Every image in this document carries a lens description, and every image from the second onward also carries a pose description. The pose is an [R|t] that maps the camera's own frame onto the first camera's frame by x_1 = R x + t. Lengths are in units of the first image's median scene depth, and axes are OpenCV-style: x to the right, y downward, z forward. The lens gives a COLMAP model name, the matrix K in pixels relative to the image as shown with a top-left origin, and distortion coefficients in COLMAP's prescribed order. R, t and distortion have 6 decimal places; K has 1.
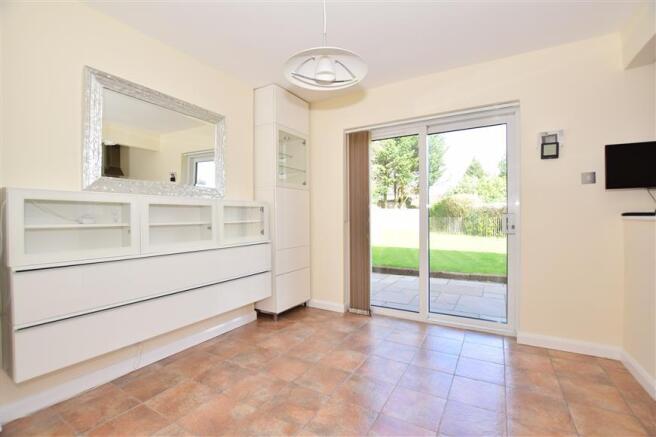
lens RADIAL K [[314.4, 0, 328.0], [0, 314.4, 218.5], [0, 0, 1]] dist [-0.005165, -0.000439]
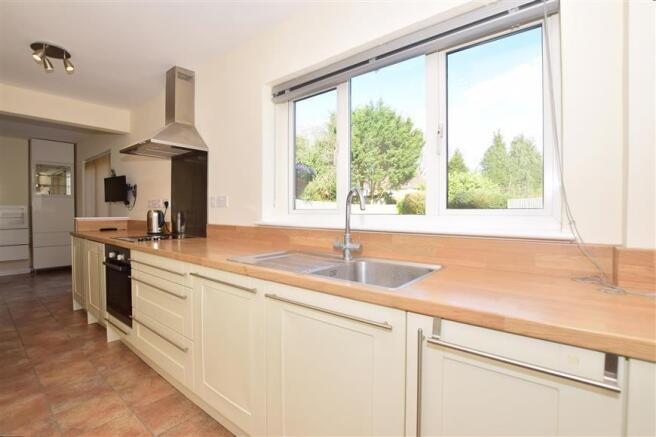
lens RADIAL K [[314.4, 0, 328.0], [0, 314.4, 218.5], [0, 0, 1]] dist [-0.005165, -0.000439]
pose [[0.982425, 0.013357, -0.186177, 0.297915], [-0.010322, 0.999798, 0.017265, -0.001628], [0.186370, -0.015040, 0.982365, -0.031717]]
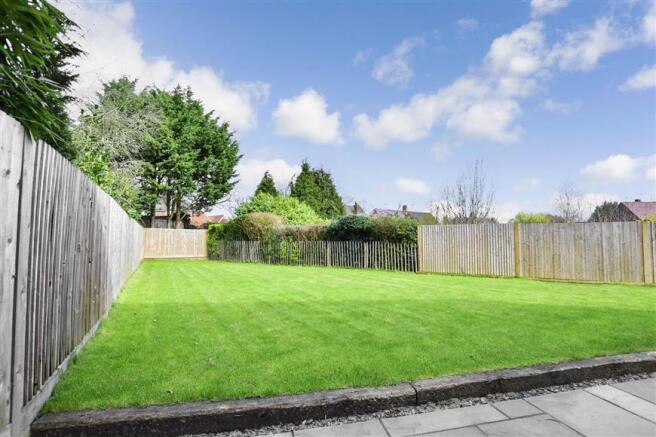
lens RADIAL K [[314.4, 0, 328.0], [0, 314.4, 218.5], [0, 0, 1]] dist [-0.005165, -0.000439]
pose [[0.764774, 0.047123, 0.642573, 0.037724], [0.000583, 0.997271, -0.073829, -0.001653], [-0.644299, 0.056837, 0.762659, 0.248565]]
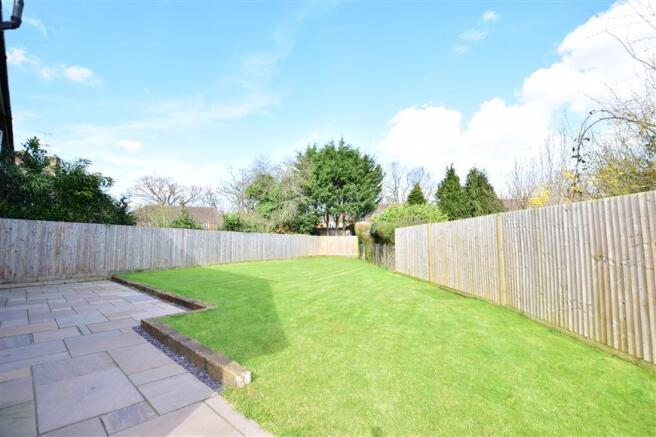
lens RADIAL K [[314.4, 0, 328.0], [0, 314.4, 218.5], [0, 0, 1]] dist [-0.005165, -0.000439]
pose [[0.959727, -0.018871, -0.280298, 0.548463], [-0.005694, 0.996230, -0.086568, 0.003431], [0.280875, 0.084678, 0.956001, -0.046242]]
